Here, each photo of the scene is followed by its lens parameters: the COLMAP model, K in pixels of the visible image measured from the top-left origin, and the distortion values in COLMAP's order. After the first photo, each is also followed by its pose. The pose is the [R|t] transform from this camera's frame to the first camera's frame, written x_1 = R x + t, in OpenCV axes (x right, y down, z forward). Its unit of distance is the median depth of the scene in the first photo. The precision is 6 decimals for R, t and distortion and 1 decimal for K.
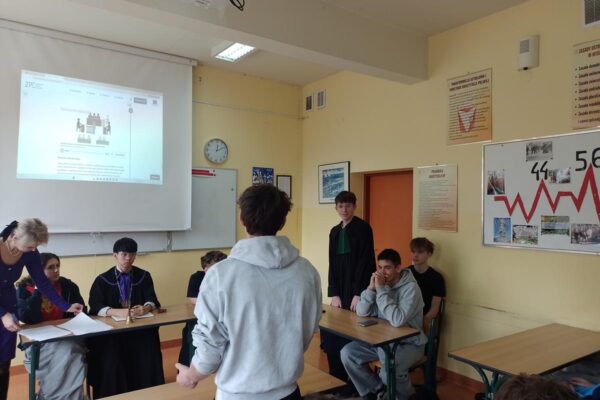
lens RADIAL K [[433.1, 0, 303.0], [0, 433.1, 203.1], [0, 0, 1]] dist [0.016545, -0.037688]
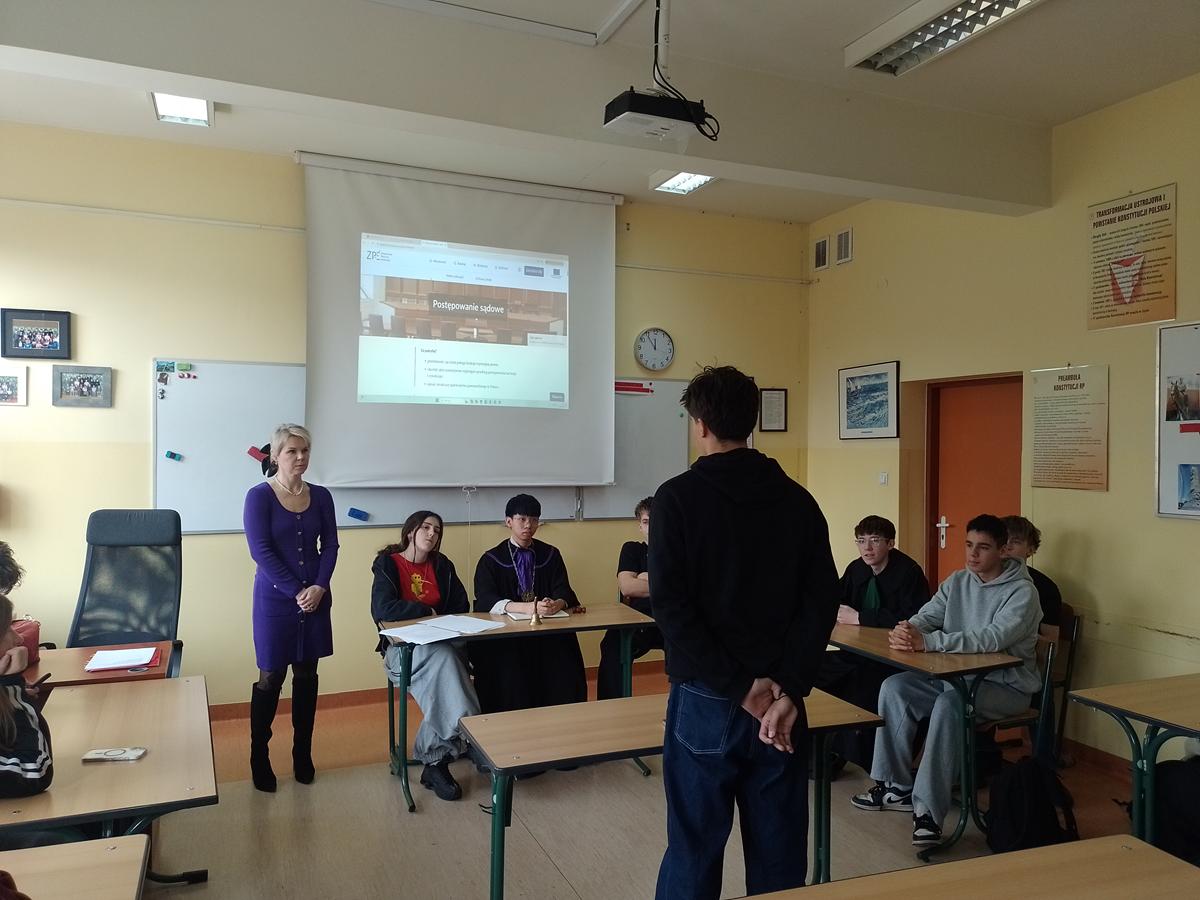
lens RADIAL K [[882.0, 0, 607.4], [0, 882.0, 451.2], [0, 0, 1]] dist [0.079922, -0.101190]
pose [[0.975506, -0.001369, -0.219967, -0.003472], [0.004044, 0.999923, 0.011711, 0.002021], [0.219934, -0.012313, 0.975437, -0.199213]]
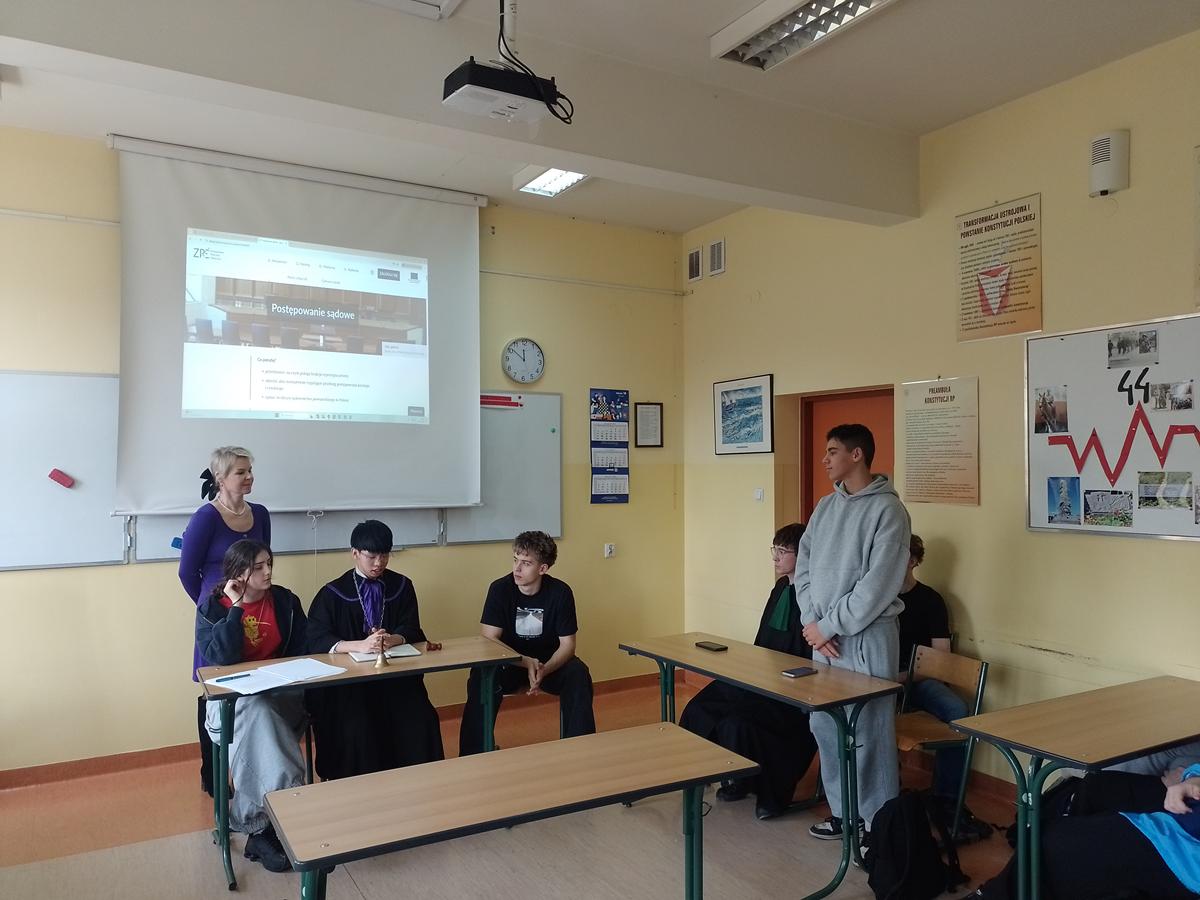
lens RADIAL K [[882.0, 0, 603.5], [0, 882.0, 450.3], [0, 0, 1]] dist [0.079922, -0.101190]
pose [[0.995087, -0.013580, -0.098064, 0.008811], [0.012916, 0.999889, -0.007408, 0.002086], [0.098153, 0.006105, 0.995153, -0.113349]]
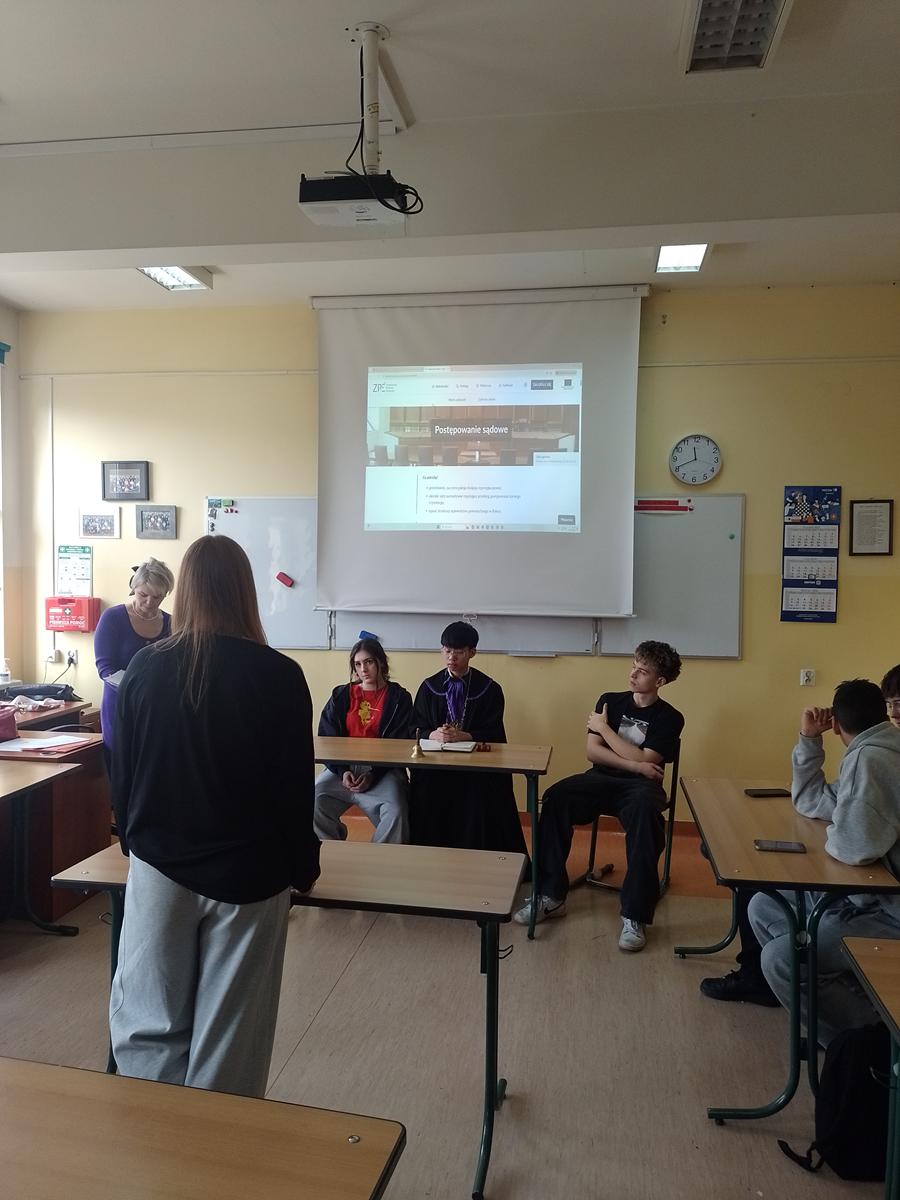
lens RADIAL K [[882.0, 0, 451.9], [0, 882.0, 609.4], [0, 0, 1]] dist [0.079922, -0.101190]
pose [[0.707458, 0.029336, -0.706146, 0.391375], [0.001600, 0.999069, 0.043109, 0.006901], [0.706753, -0.031627, 0.706753, 0.101033]]
